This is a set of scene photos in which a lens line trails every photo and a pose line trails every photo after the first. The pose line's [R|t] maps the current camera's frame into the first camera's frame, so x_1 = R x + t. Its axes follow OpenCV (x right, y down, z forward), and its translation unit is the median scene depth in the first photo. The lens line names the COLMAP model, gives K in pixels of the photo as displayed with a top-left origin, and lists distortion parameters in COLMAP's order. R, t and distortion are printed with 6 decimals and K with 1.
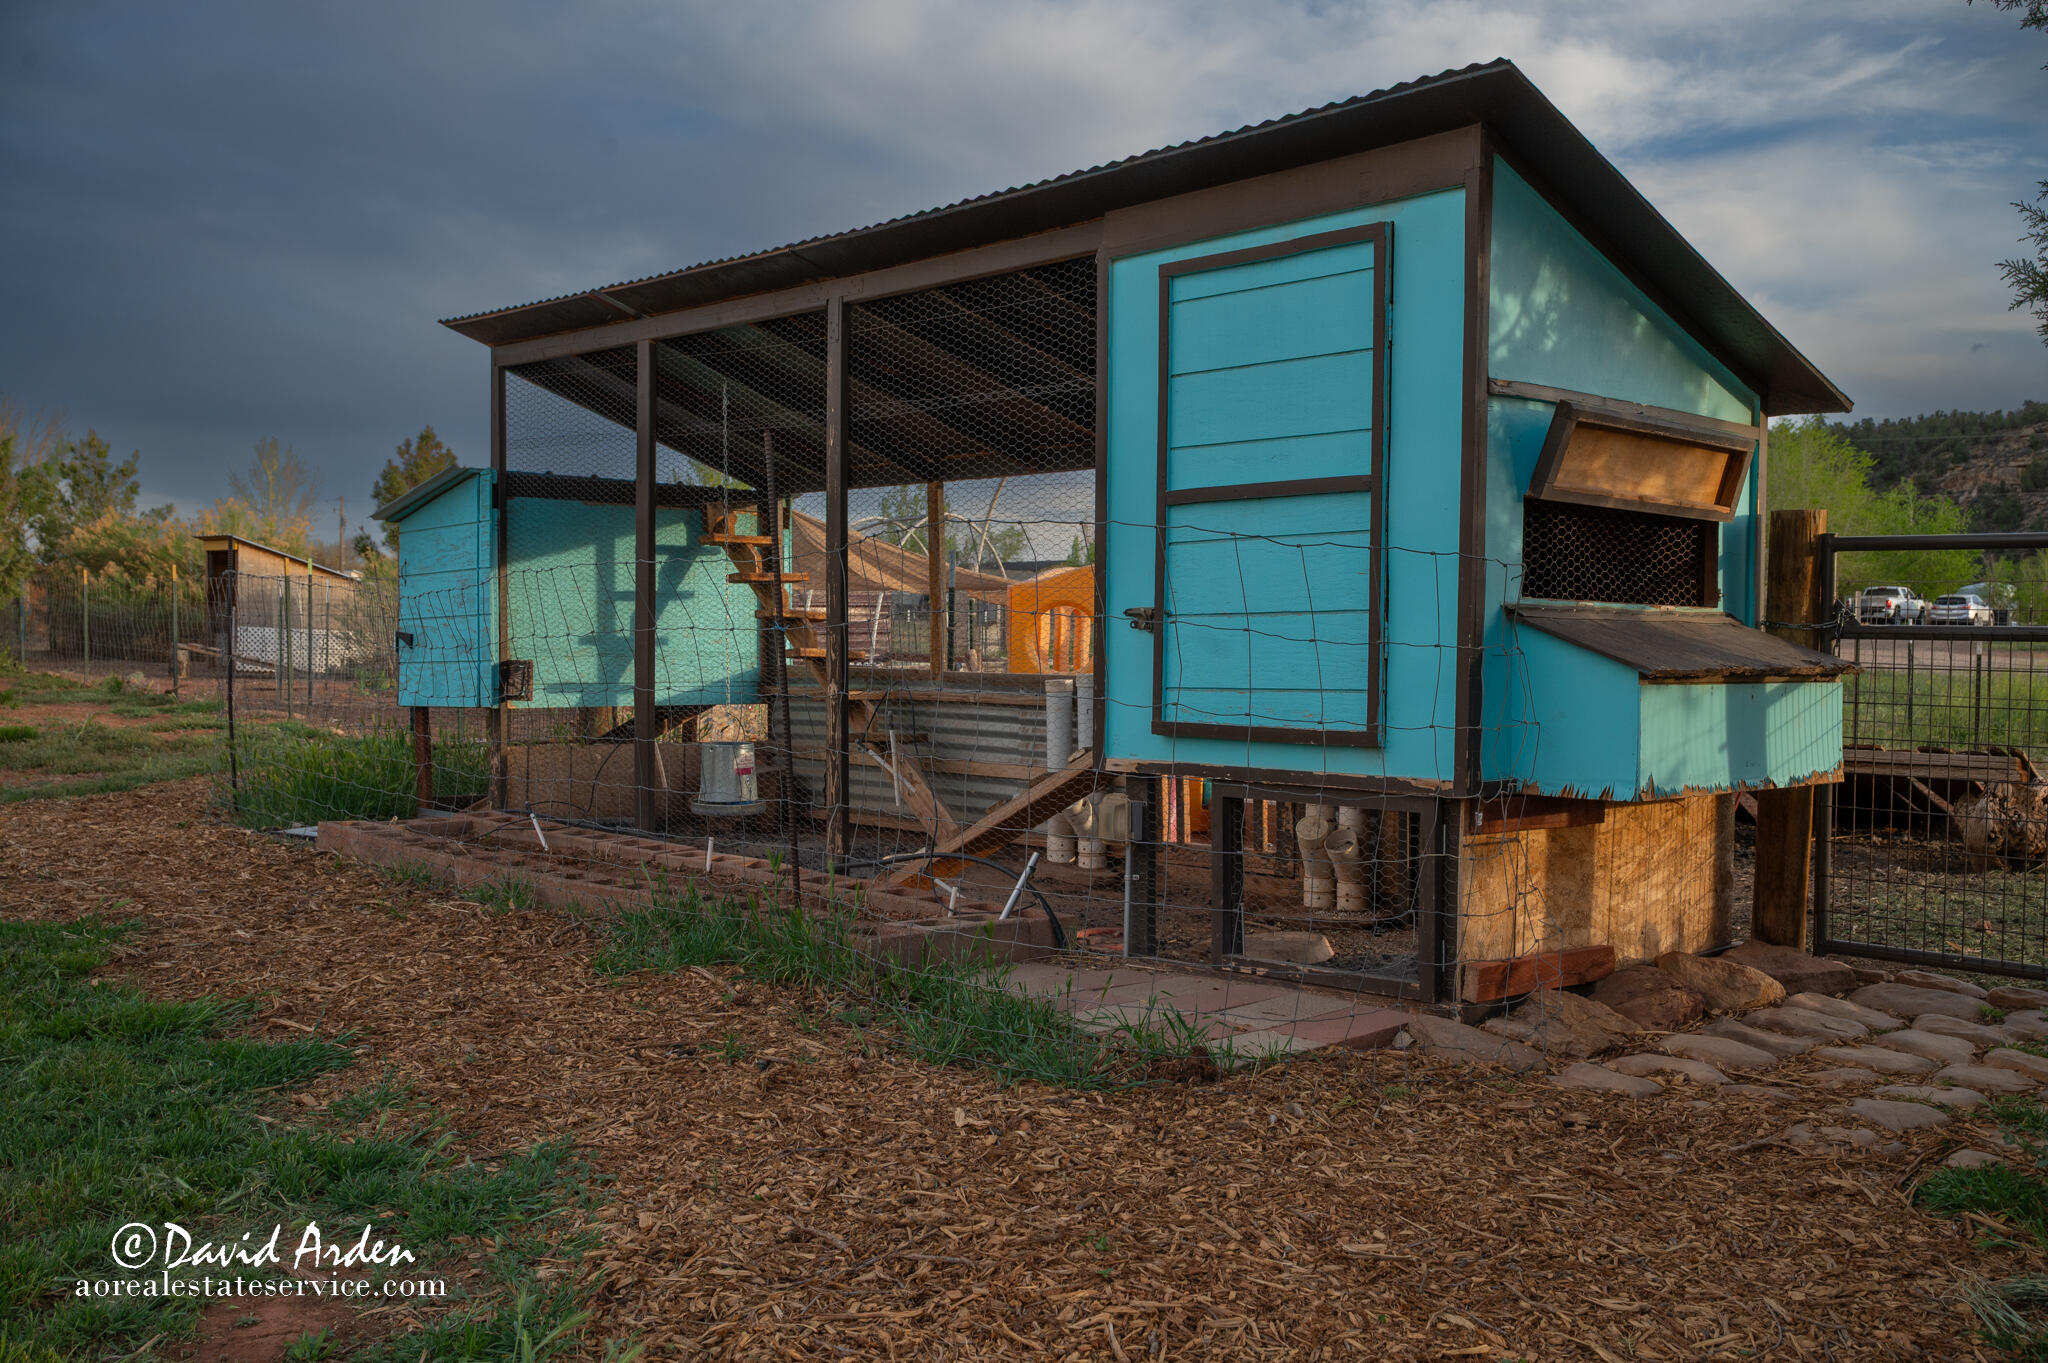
lens RADIAL K [[1842.8, 0, 1023.4], [0, 1842.8, 675.8], [0, 0, 1]] dist [0.000560, -0.034574]
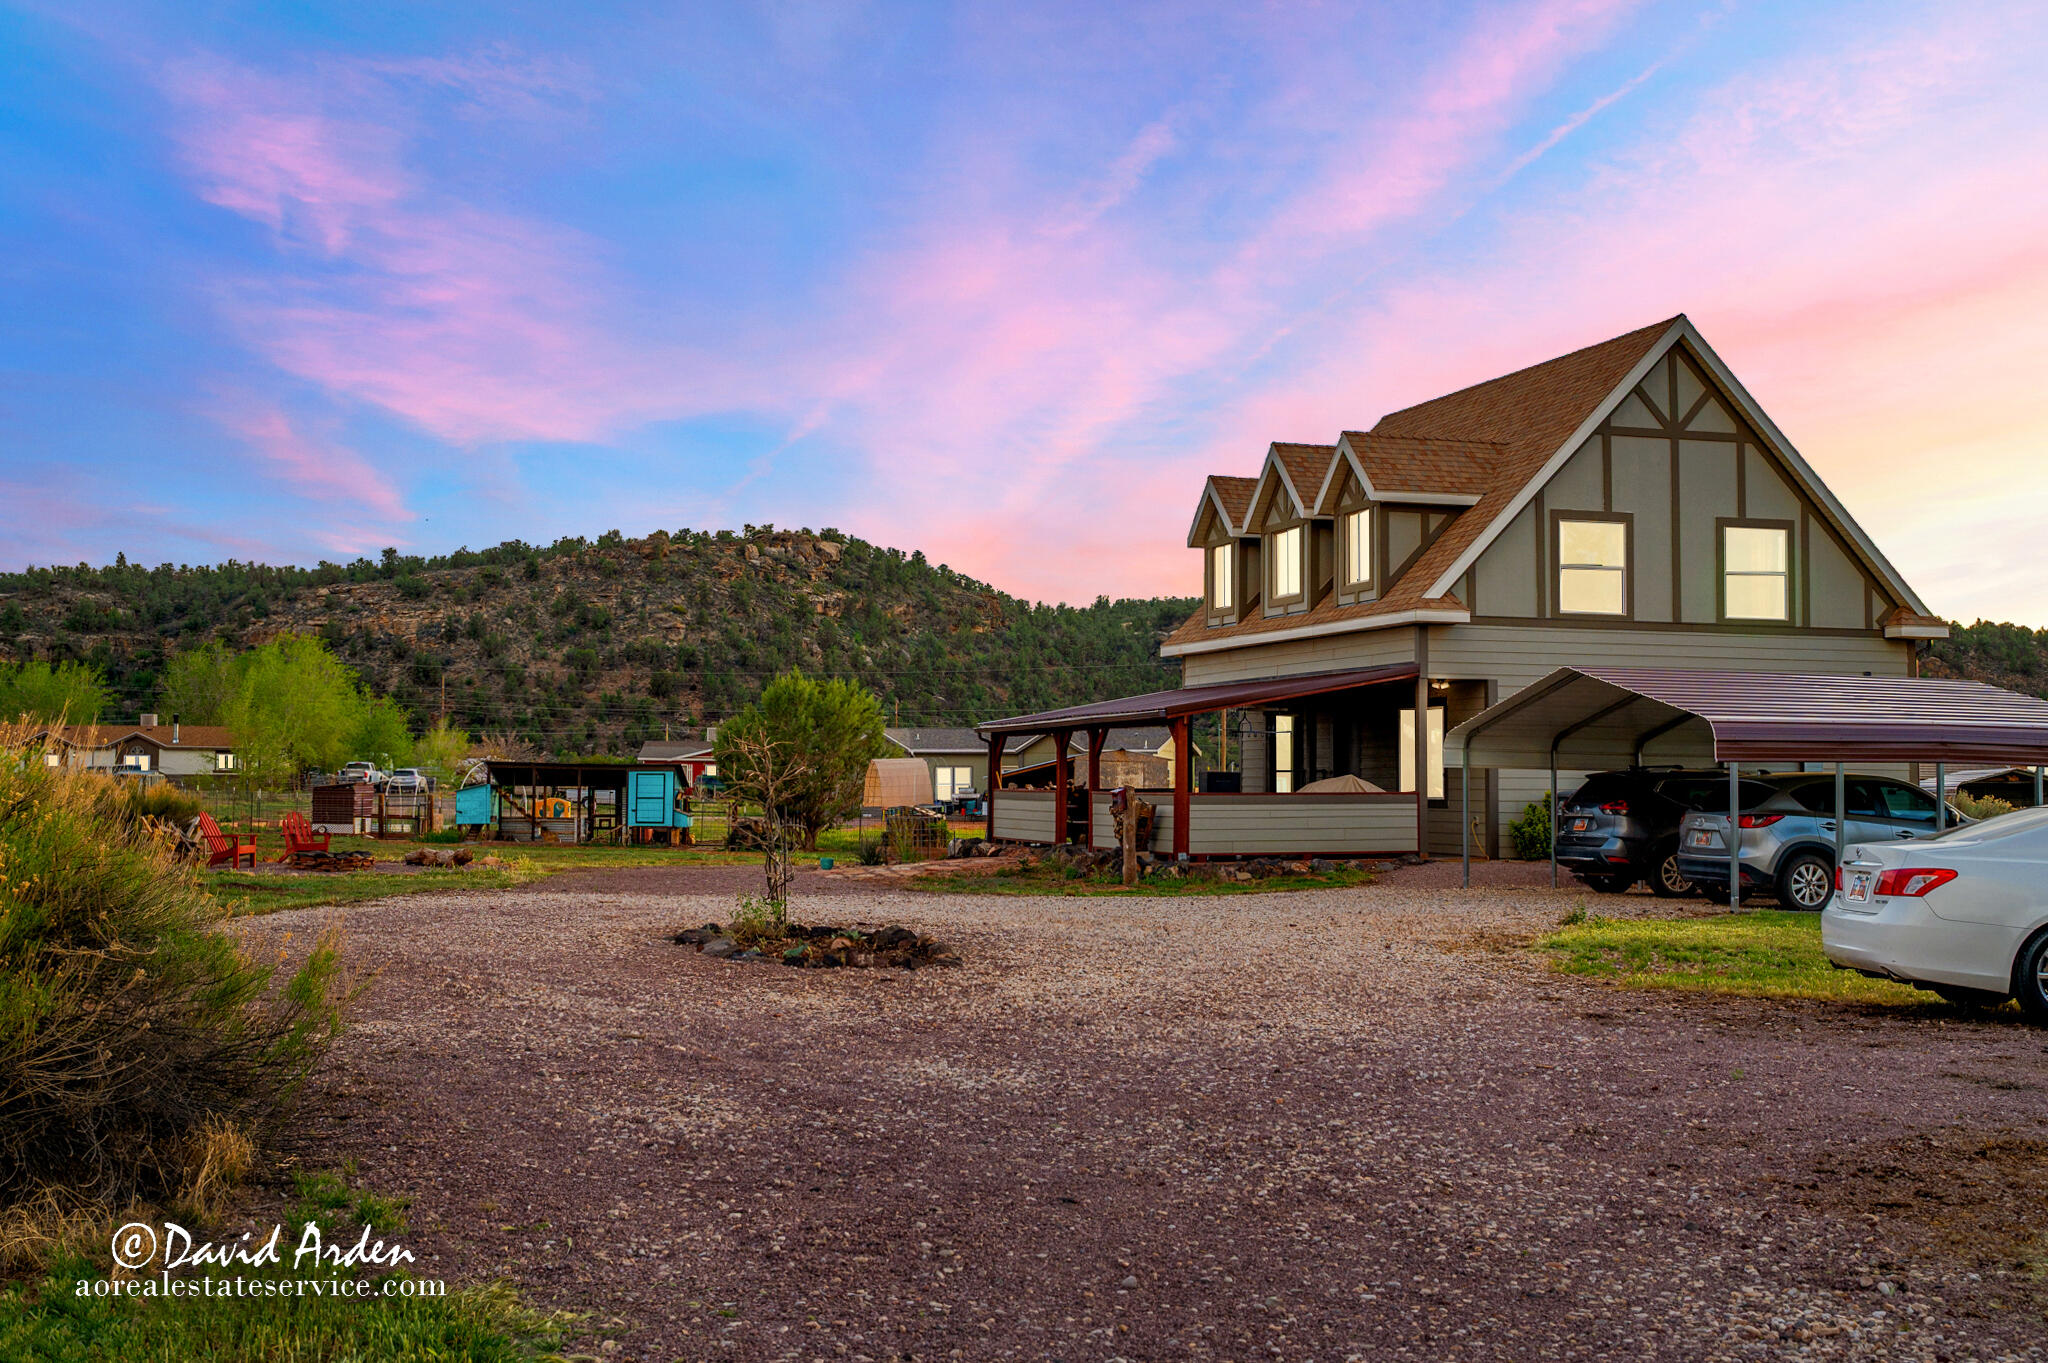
lens RADIAL K [[2278.1, 0, 1019.8], [0, 2278.1, 681.4], [0, 0, 1]] dist [-0.109959, 0.000000]
pose [[0.676006, 0.038774, 0.735876, -0.113812], [0.011505, 0.997938, -0.063151, 0.001048], [-0.736807, 0.051156, 0.674165, -0.131841]]
